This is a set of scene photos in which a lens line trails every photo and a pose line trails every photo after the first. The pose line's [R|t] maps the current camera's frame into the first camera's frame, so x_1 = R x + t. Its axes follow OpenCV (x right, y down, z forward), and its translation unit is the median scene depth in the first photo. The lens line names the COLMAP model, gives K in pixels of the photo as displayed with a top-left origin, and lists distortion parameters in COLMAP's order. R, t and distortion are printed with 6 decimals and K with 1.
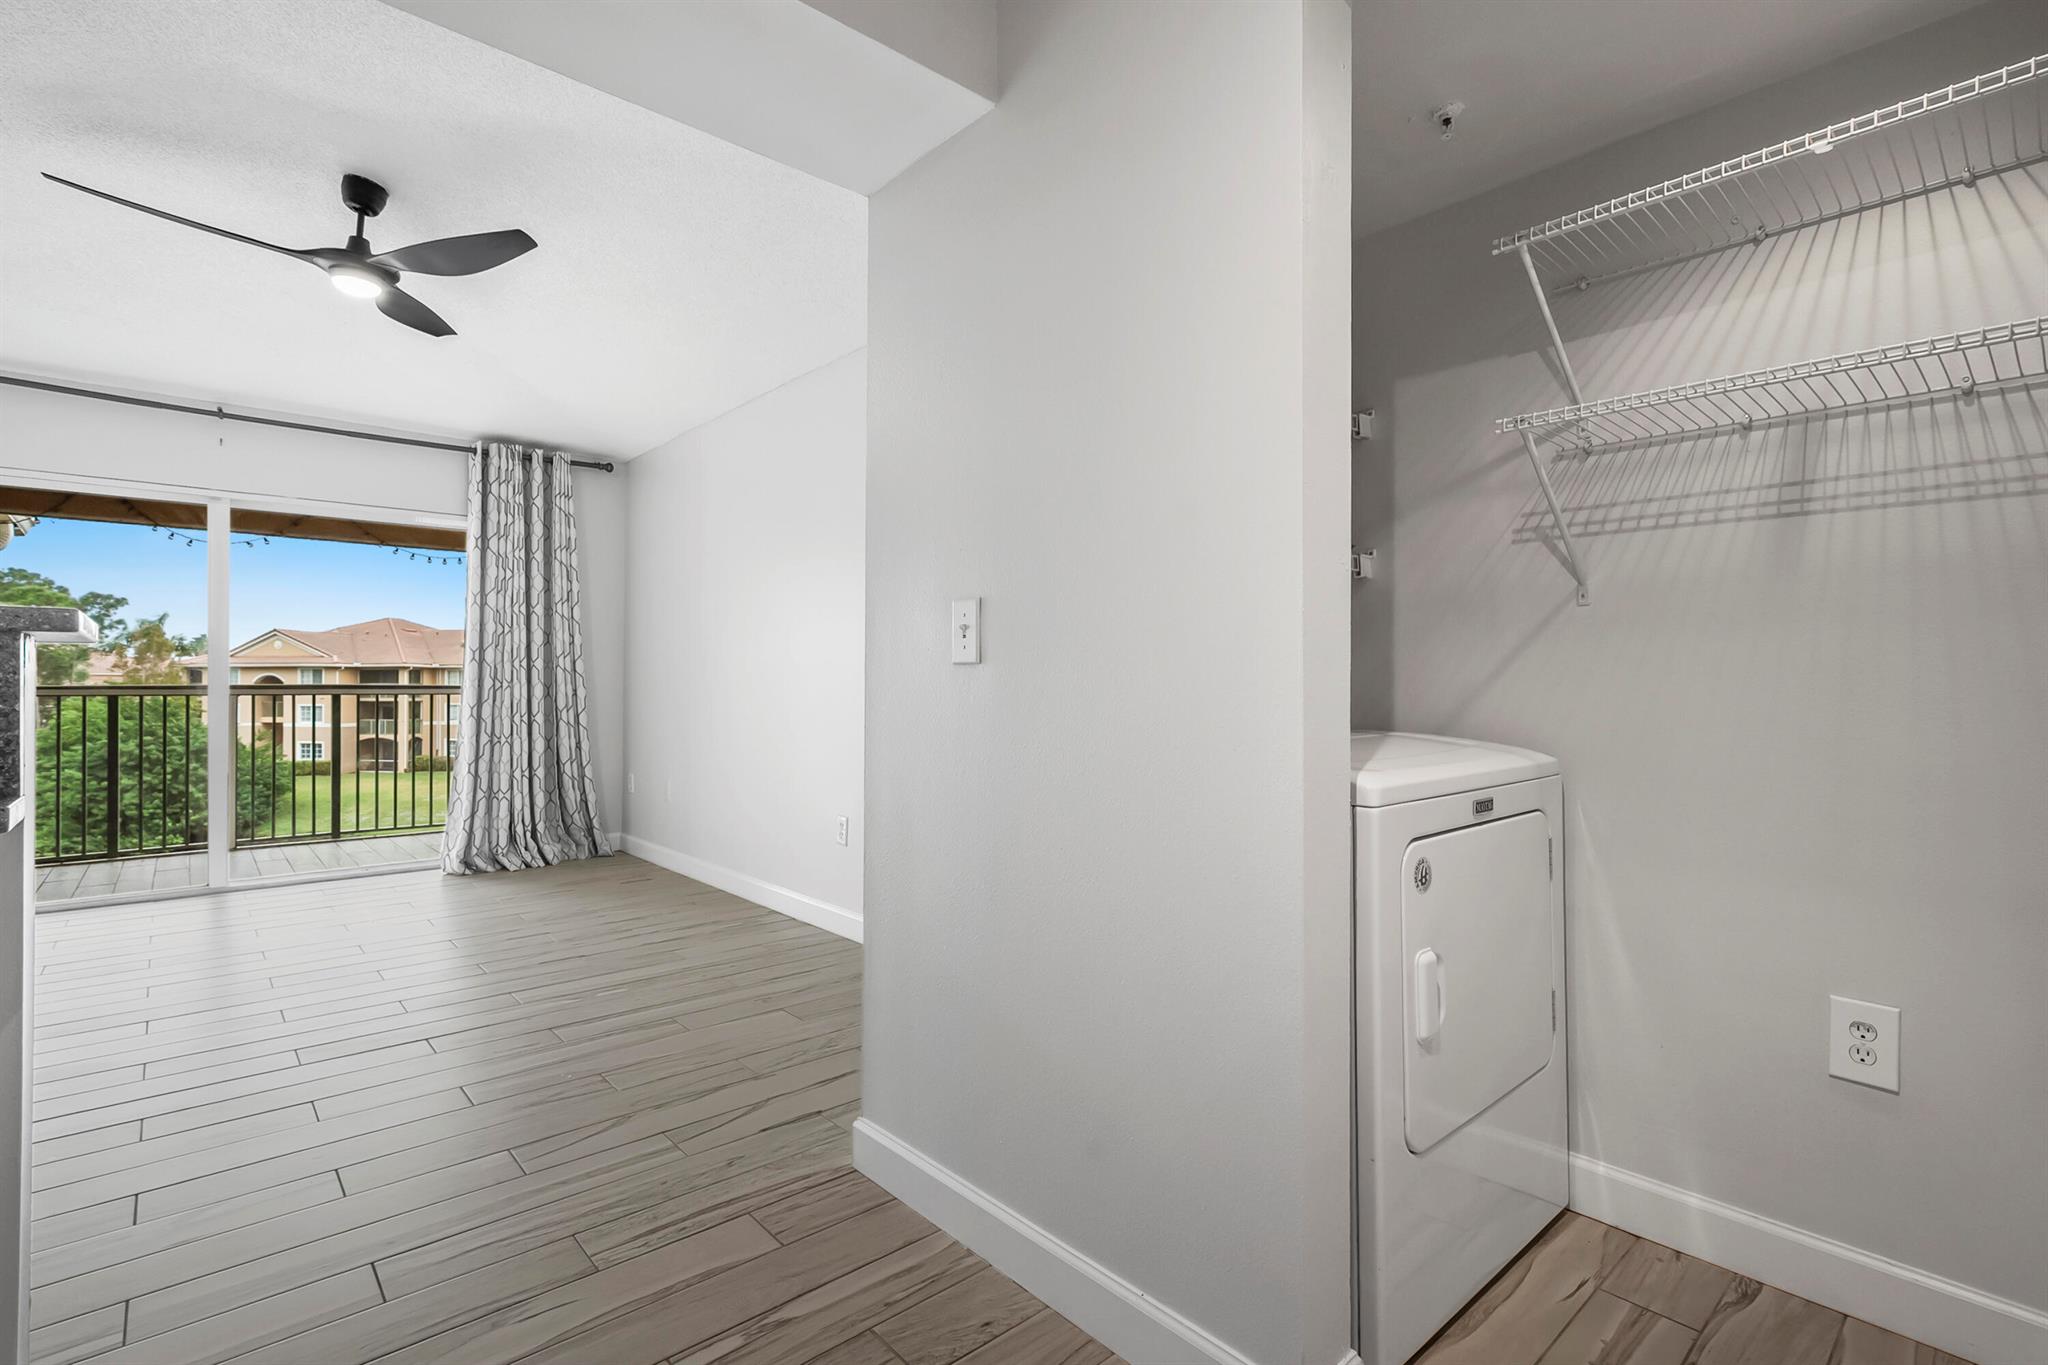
lens RADIAL K [[928.9, 0, 1004.5], [0, 928.9, 678.1], [0, 0, 1]] dist [0.000170, 0.002728]
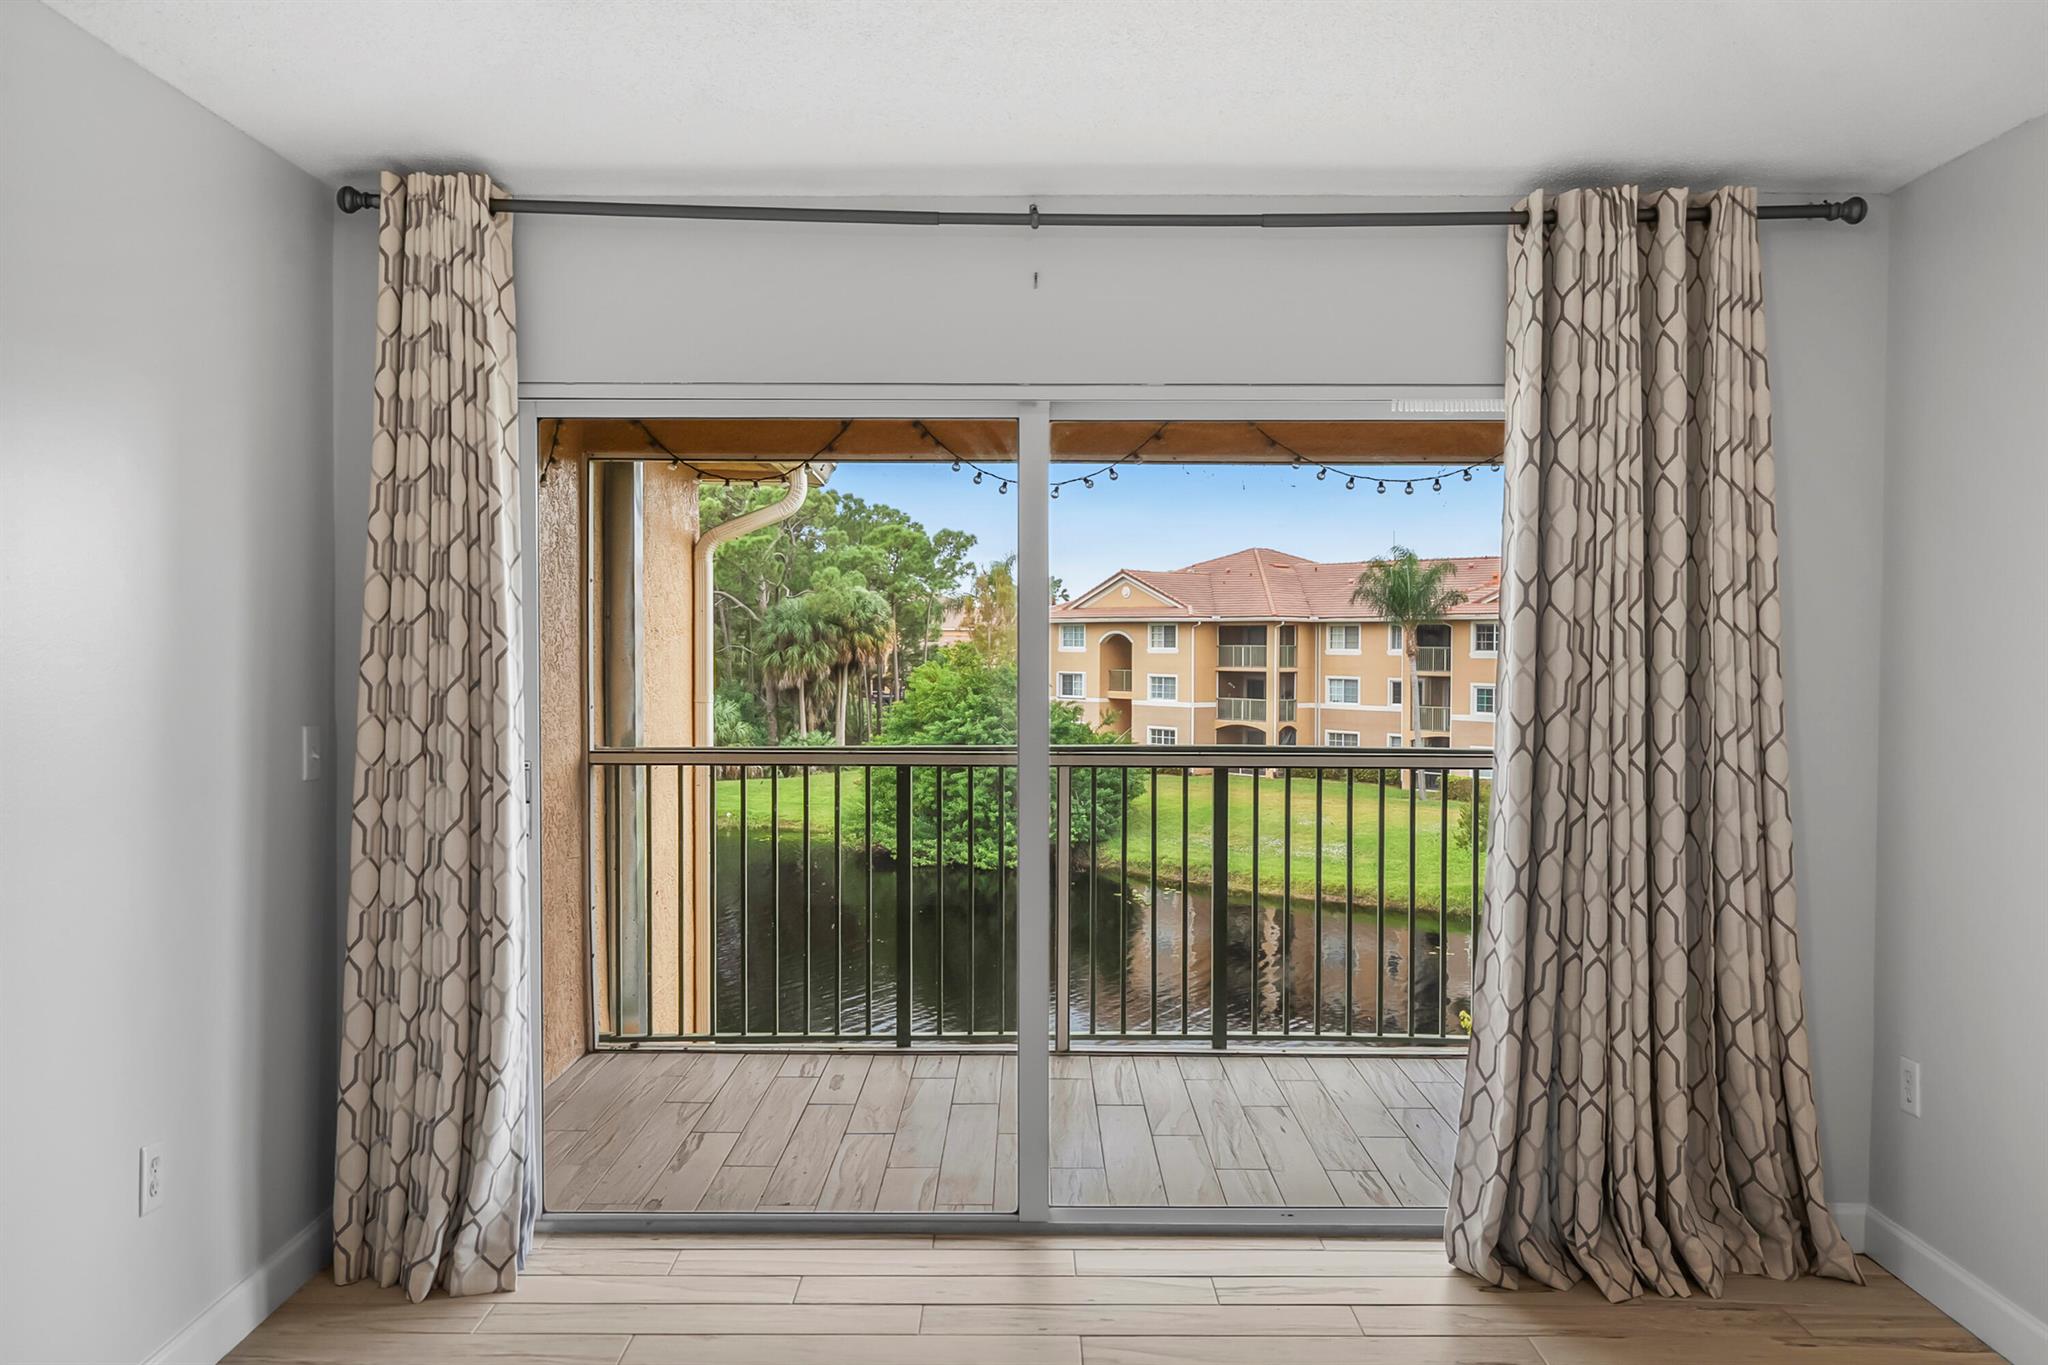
lens RADIAL K [[1585.3, 0, 1037.4], [0, 1585.3, 670.6], [0, 0, 1]] dist [0.009322, 0.002544]
pose [[0.752511, 0.015430, -0.658399, -0.264868], [0.000955, 0.999699, 0.024520, -0.065395], [0.658579, -0.019080, 0.752270, 0.333969]]
